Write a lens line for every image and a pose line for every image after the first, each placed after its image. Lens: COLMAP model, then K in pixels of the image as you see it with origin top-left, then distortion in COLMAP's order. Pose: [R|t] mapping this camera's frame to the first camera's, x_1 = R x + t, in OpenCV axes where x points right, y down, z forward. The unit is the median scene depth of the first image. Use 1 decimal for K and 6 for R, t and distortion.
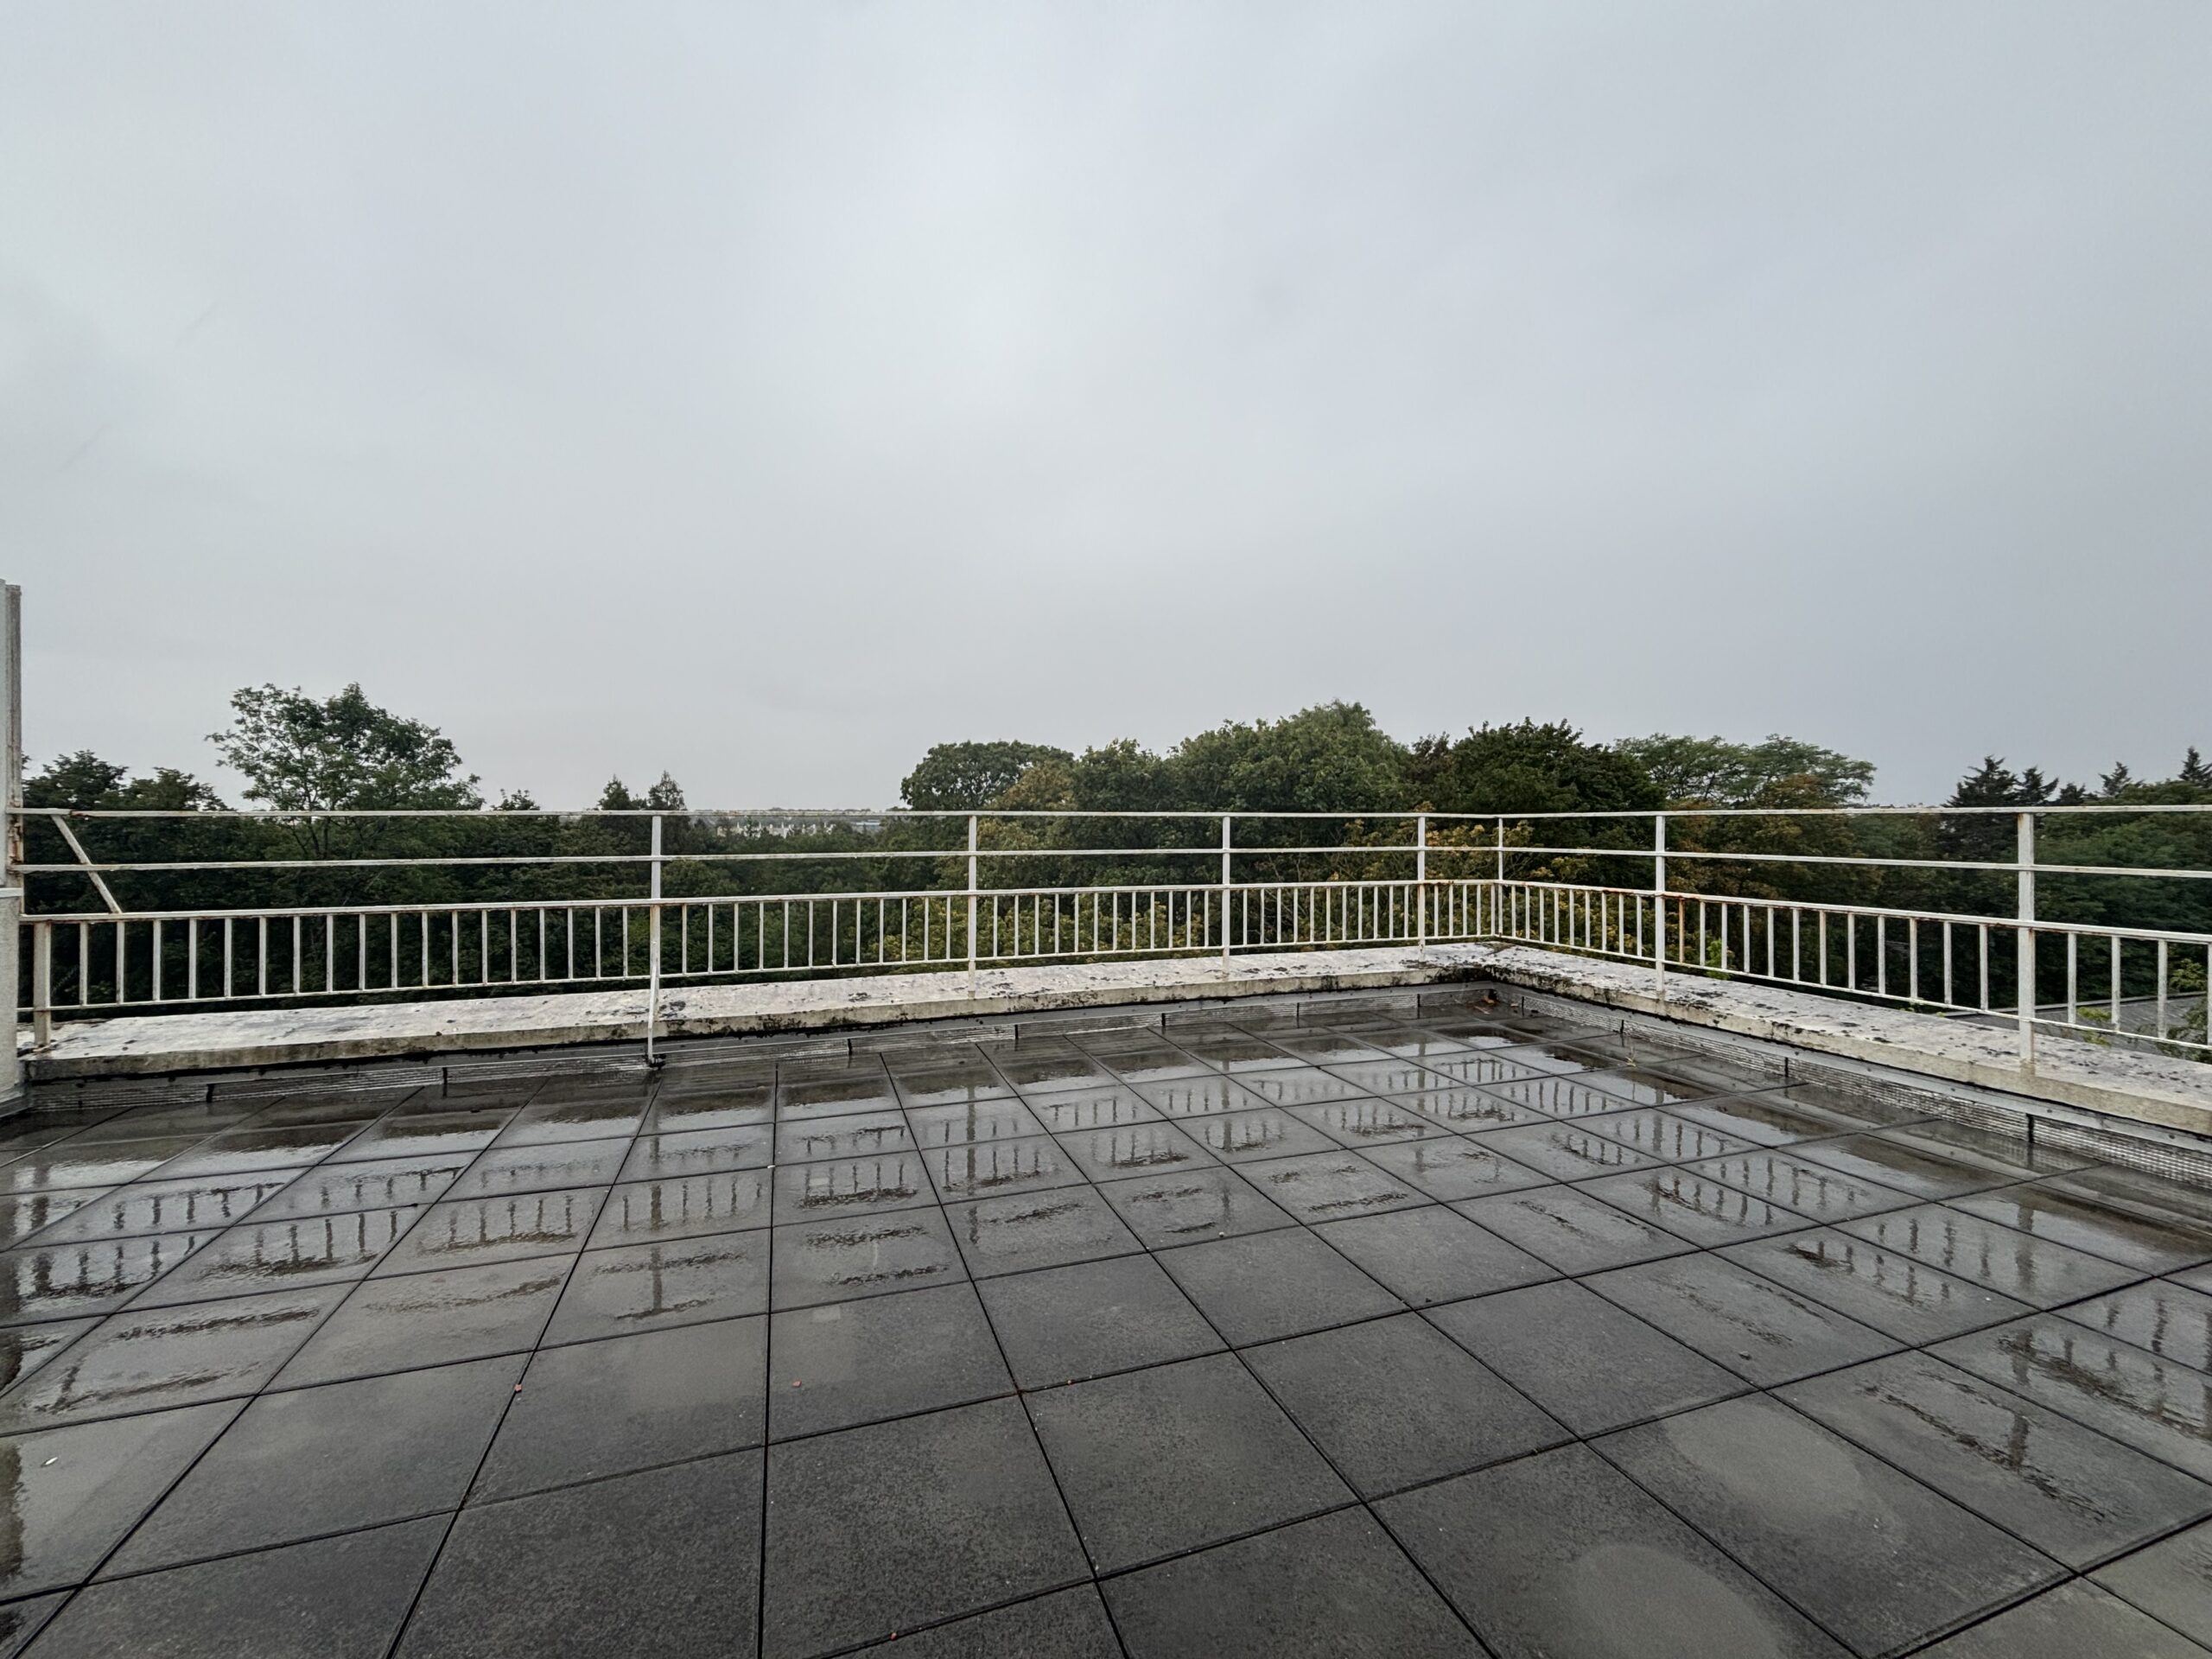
lens RADIAL K [[890.9, 0, 1103.5], [0, 890.9, 822.2], [0, 0, 1]] dist [0.003663, 0.000236]
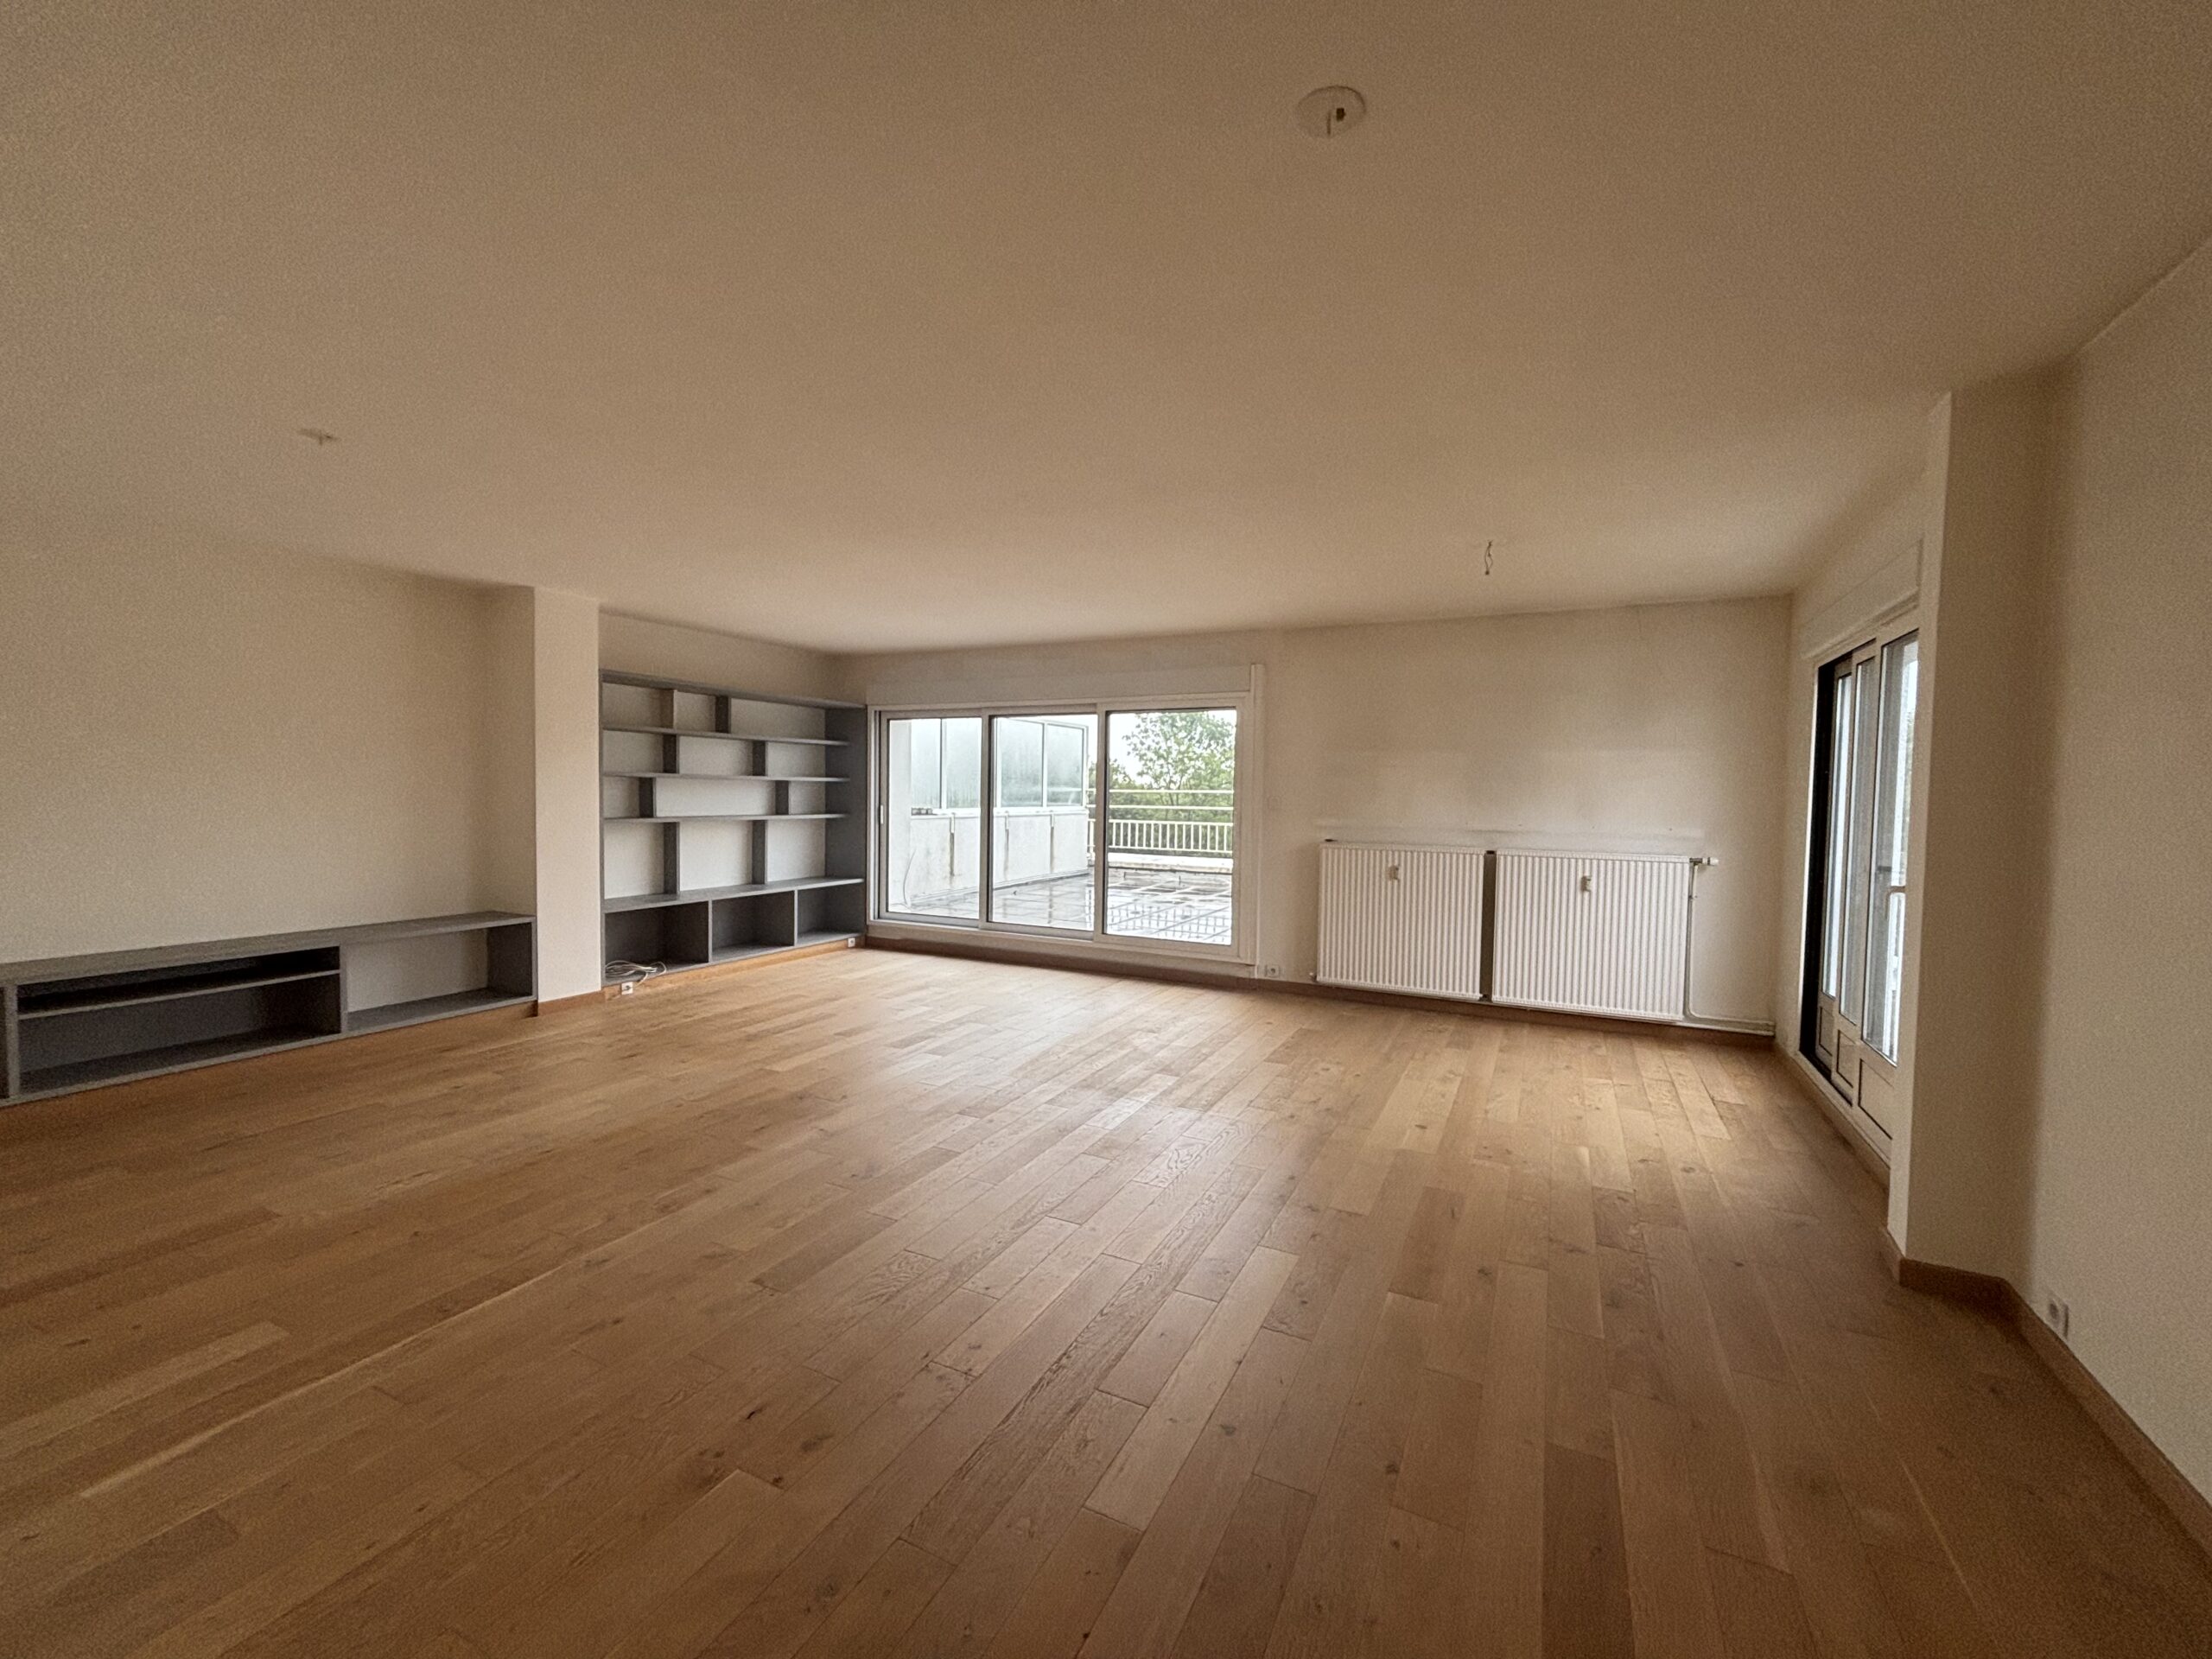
lens RADIAL K [[890.9, 0, 1106.0], [0, 890.9, 828.6], [0, 0, 1]] dist [0.003663, 0.000236]
pose [[0.693425, 0.039290, -0.719456, 0.144221], [-0.013333, 0.999041, 0.041708, 0.003516], [0.720405, -0.019329, 0.693284, -0.144360]]
